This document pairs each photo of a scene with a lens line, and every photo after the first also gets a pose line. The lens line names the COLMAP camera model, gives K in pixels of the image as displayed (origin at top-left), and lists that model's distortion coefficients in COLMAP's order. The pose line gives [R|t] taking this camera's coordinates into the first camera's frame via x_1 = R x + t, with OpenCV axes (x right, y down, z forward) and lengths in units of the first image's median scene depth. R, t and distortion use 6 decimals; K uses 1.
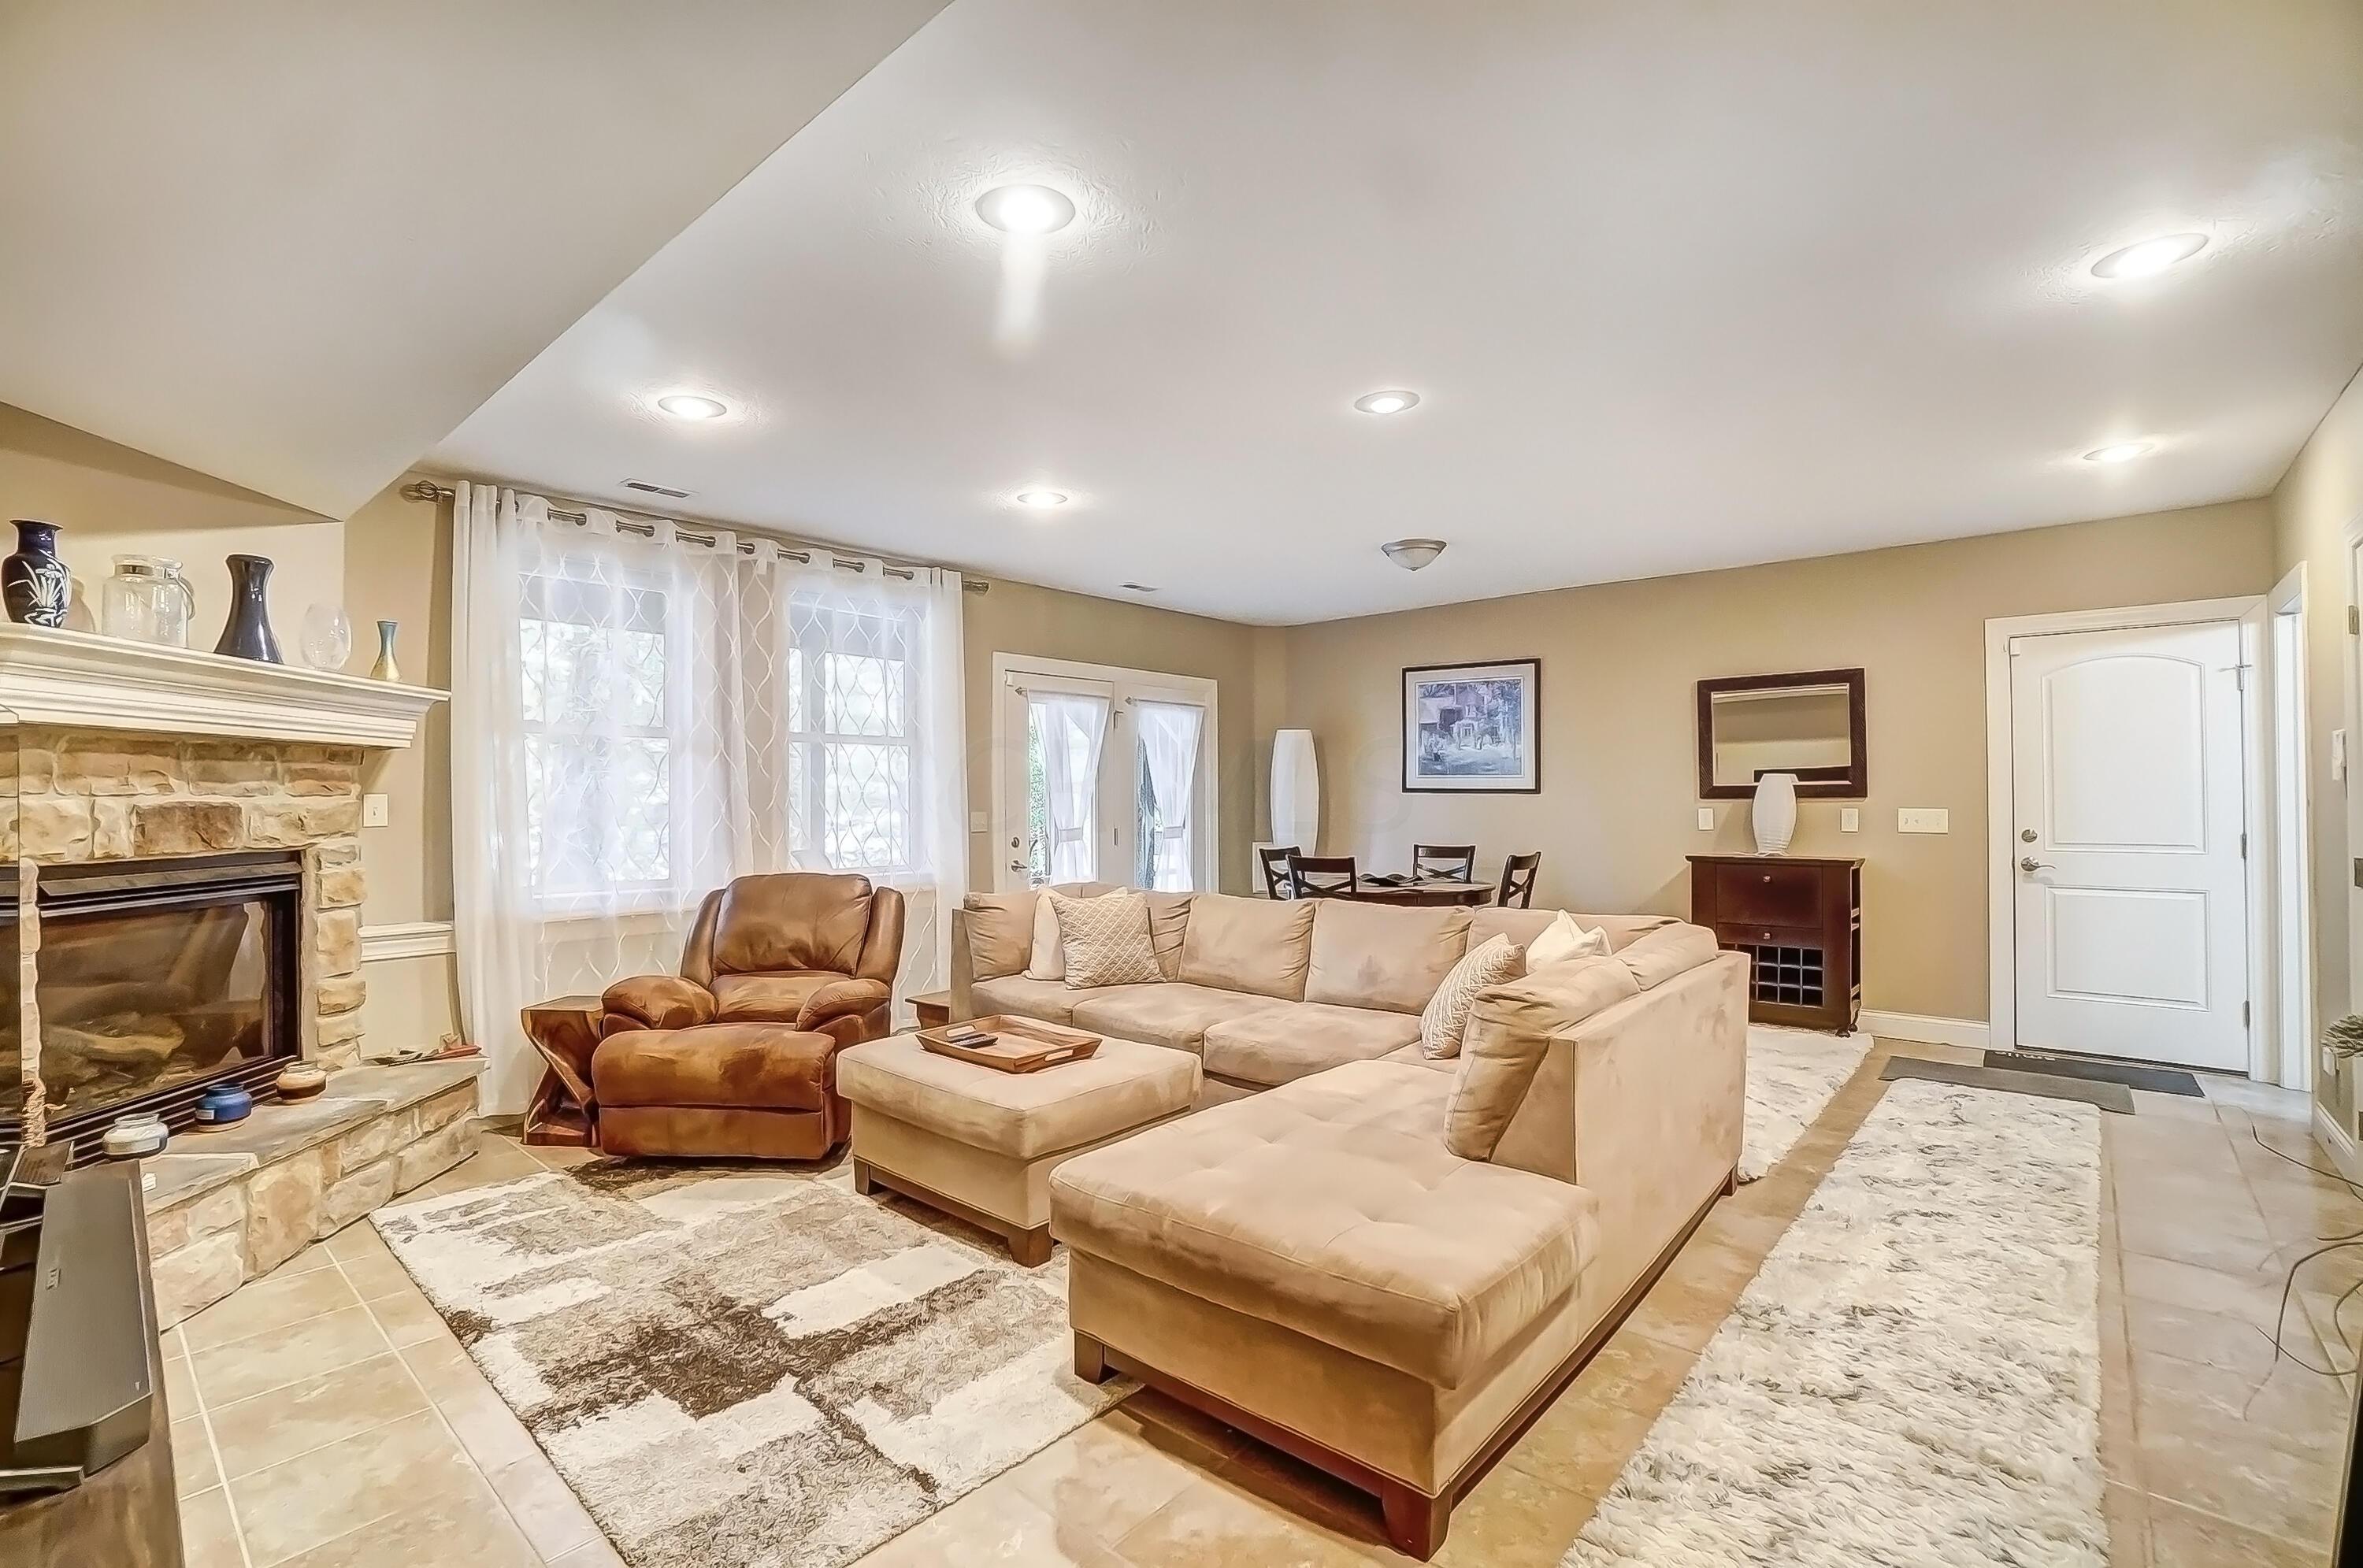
lens RADIAL K [[1042.3, 0, 1176.6], [0, 1042.3, 782.2], [0, 0, 1]] dist [-0.021731, 0.011873]
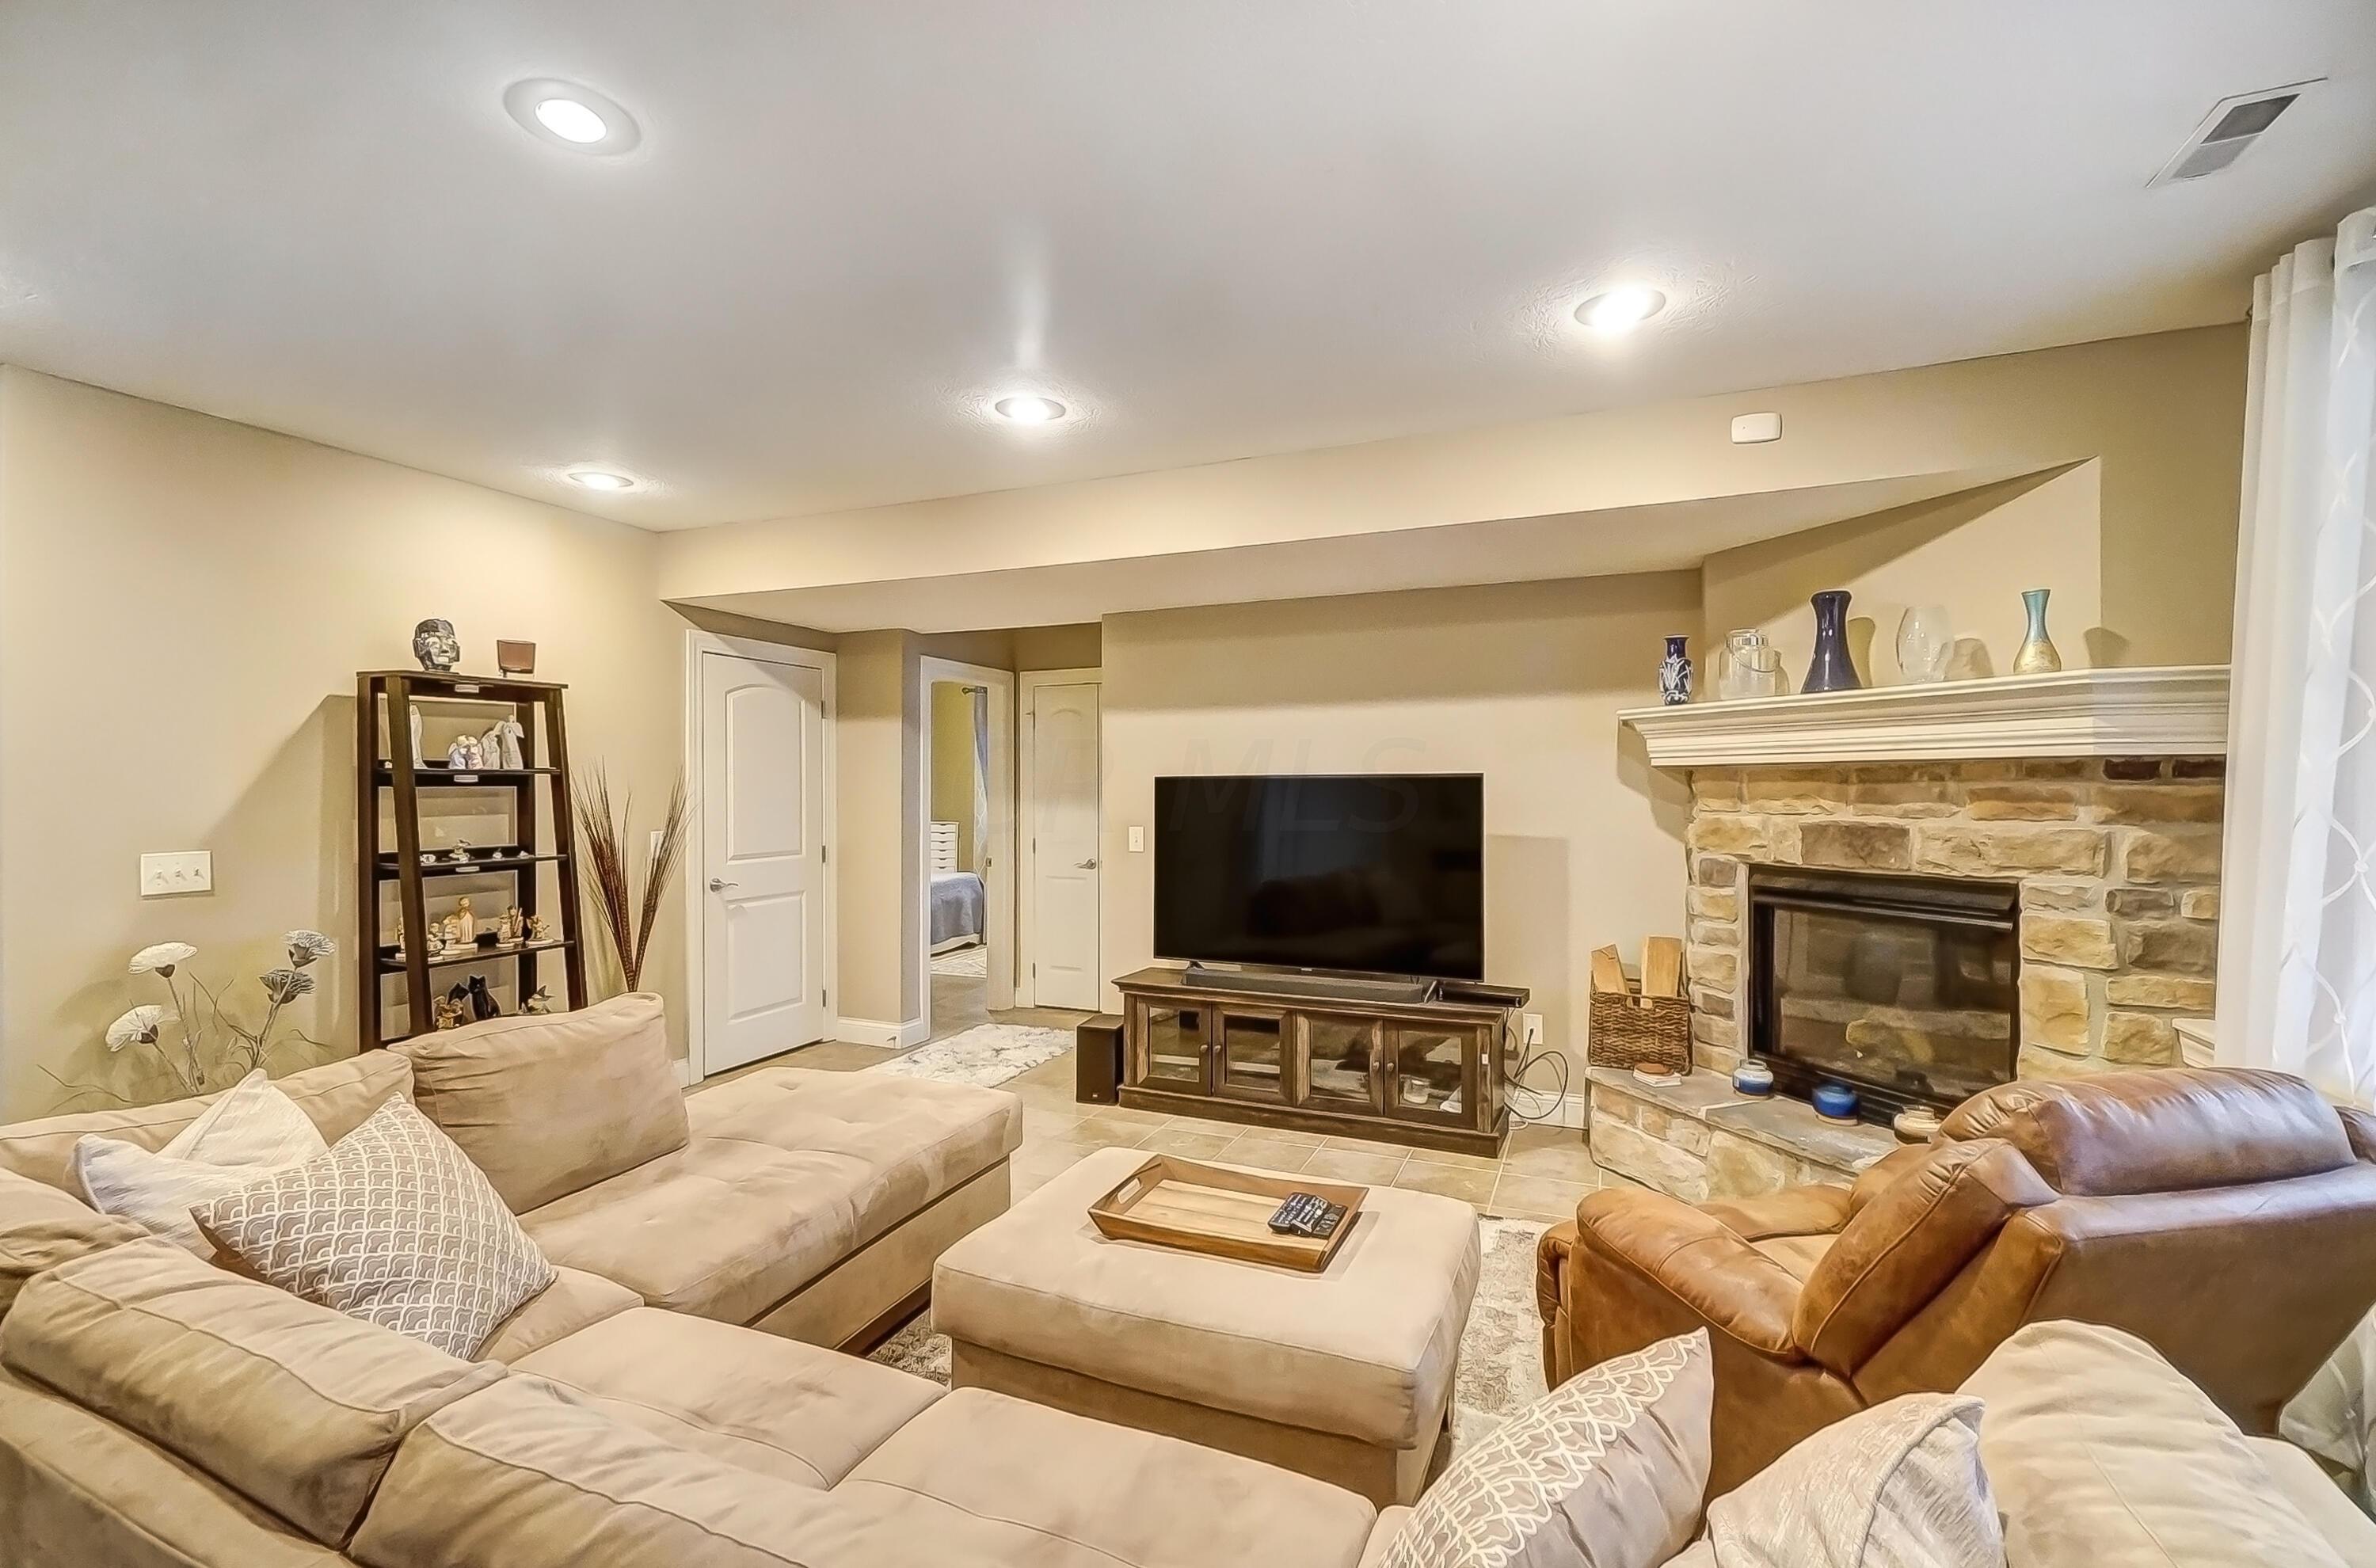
lens RADIAL K [[1048.1, 0, 1182.4], [0, 1048.1, 780.3], [0, 0, 1]] dist [-0.021731, 0.011873]
pose [[-0.947413, 0.004240, -0.319986, 0.079935], [0.010634, 0.999777, -0.018237, -0.012260], [0.319837, -0.020680, -0.947247, 1.751634]]
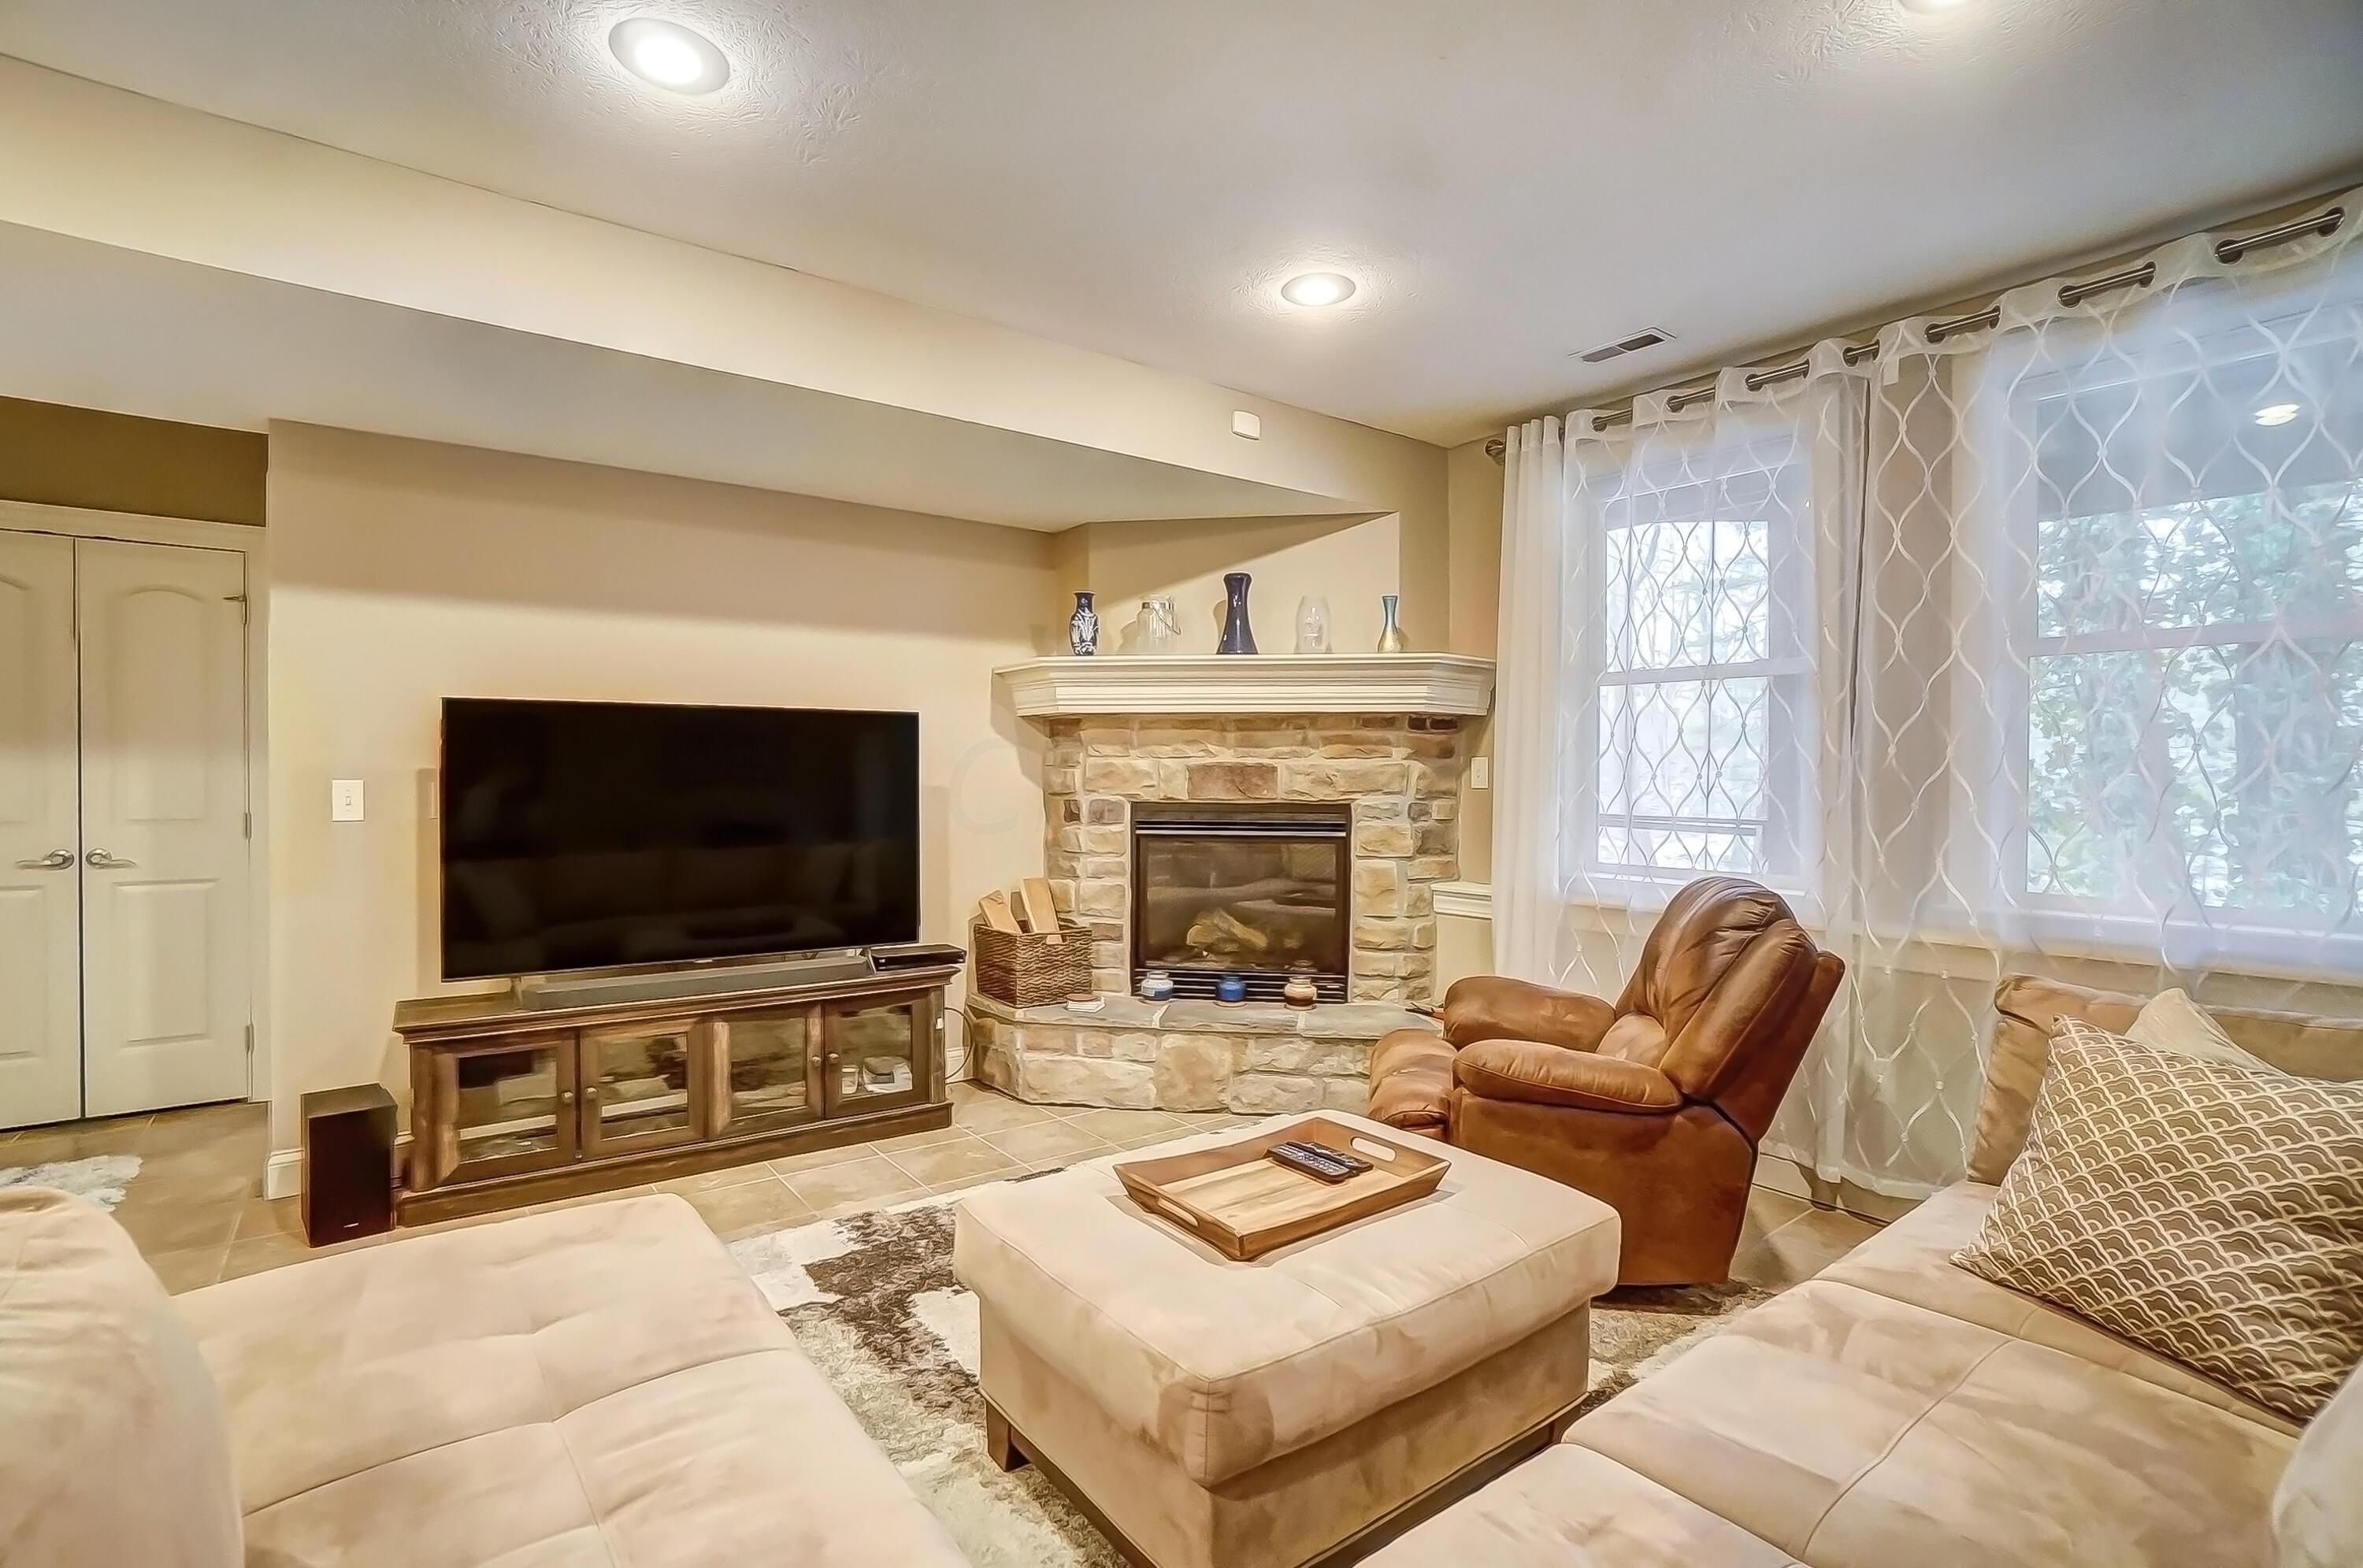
lens RADIAL K [[1096.5, 0, 1137.2], [0, 1096.5, 781.8], [0, 0, 1]] dist [-0.036249, -0.000406]
pose [[-0.216604, 0.012972, -0.976173, 0.471488], [0.010403, 0.999886, 0.010979, 0.026292], [0.976204, -0.007777, -0.216714, 1.141359]]
